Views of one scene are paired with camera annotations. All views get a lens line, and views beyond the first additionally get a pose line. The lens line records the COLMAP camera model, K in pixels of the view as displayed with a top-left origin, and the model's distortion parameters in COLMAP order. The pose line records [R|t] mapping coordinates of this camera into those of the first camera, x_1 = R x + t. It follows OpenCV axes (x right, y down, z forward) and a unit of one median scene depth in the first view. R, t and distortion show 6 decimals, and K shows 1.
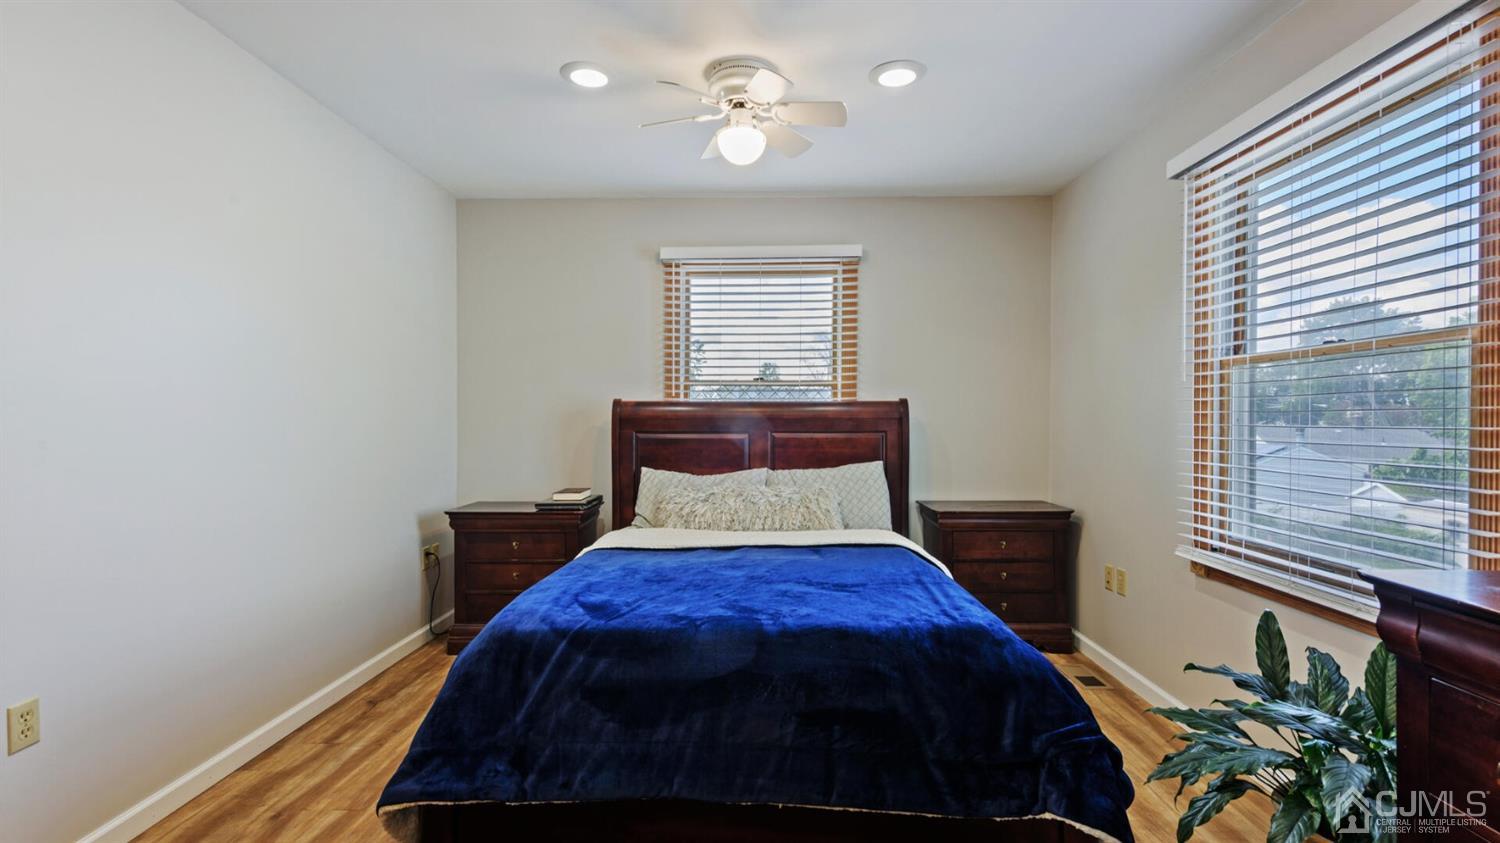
lens RADIAL K [[673.3, 0, 746.6], [0, 673.3, 424.3], [0, 0, 1]] dist [0.009794, -0.002690]
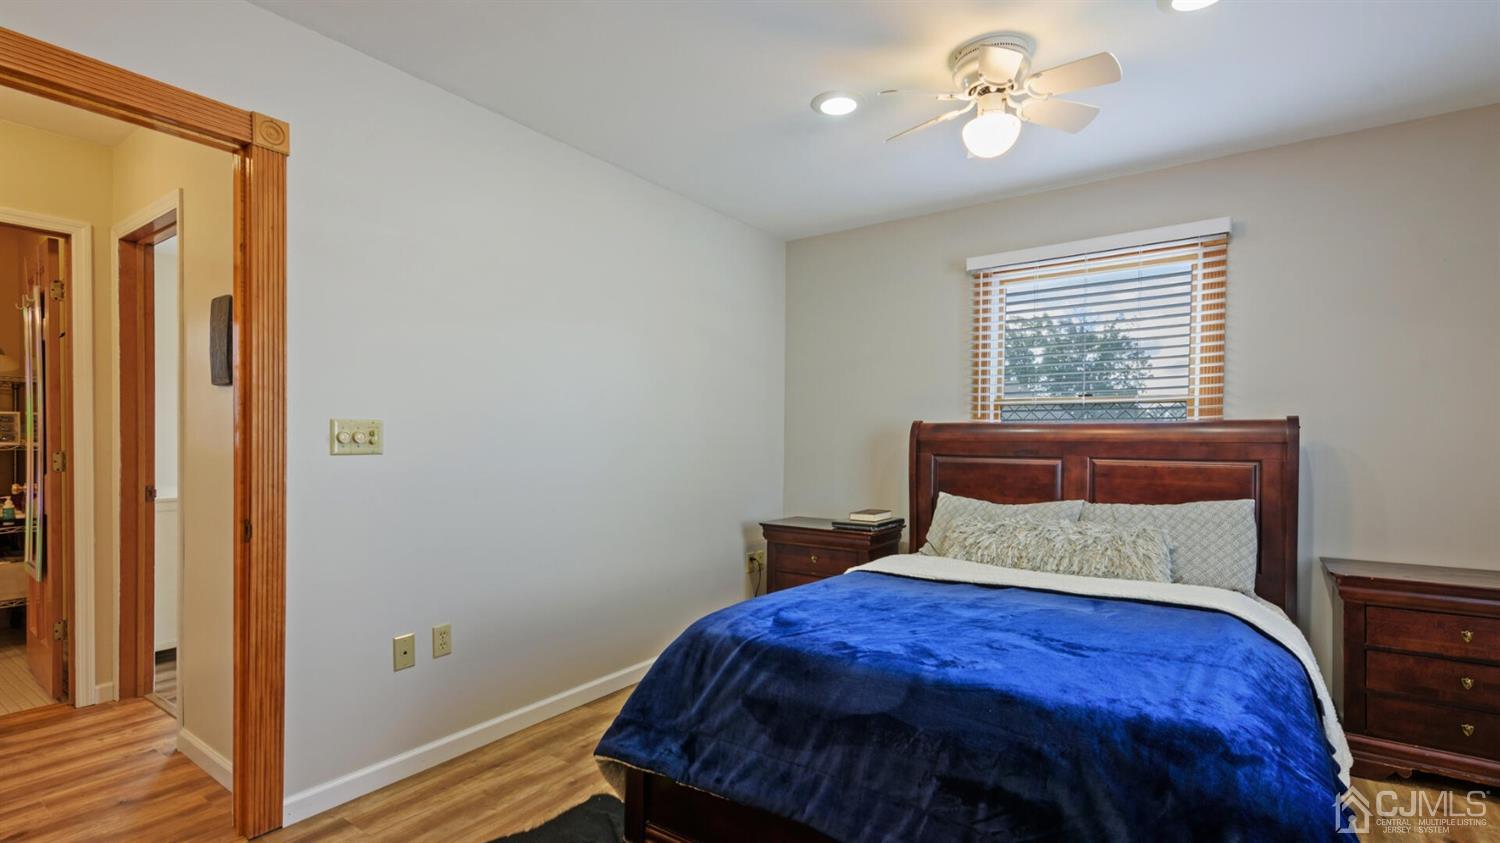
lens RADIAL K [[673.3, 0, 737.6], [0, 673.3, 447.6], [0, 0, 1]] dist [0.009794, -0.002690]
pose [[0.830342, 0.011500, -0.557135, 0.221334], [-0.010195, 0.999933, 0.005444, -0.002669], [0.557161, 0.001160, 0.830404, 0.075483]]
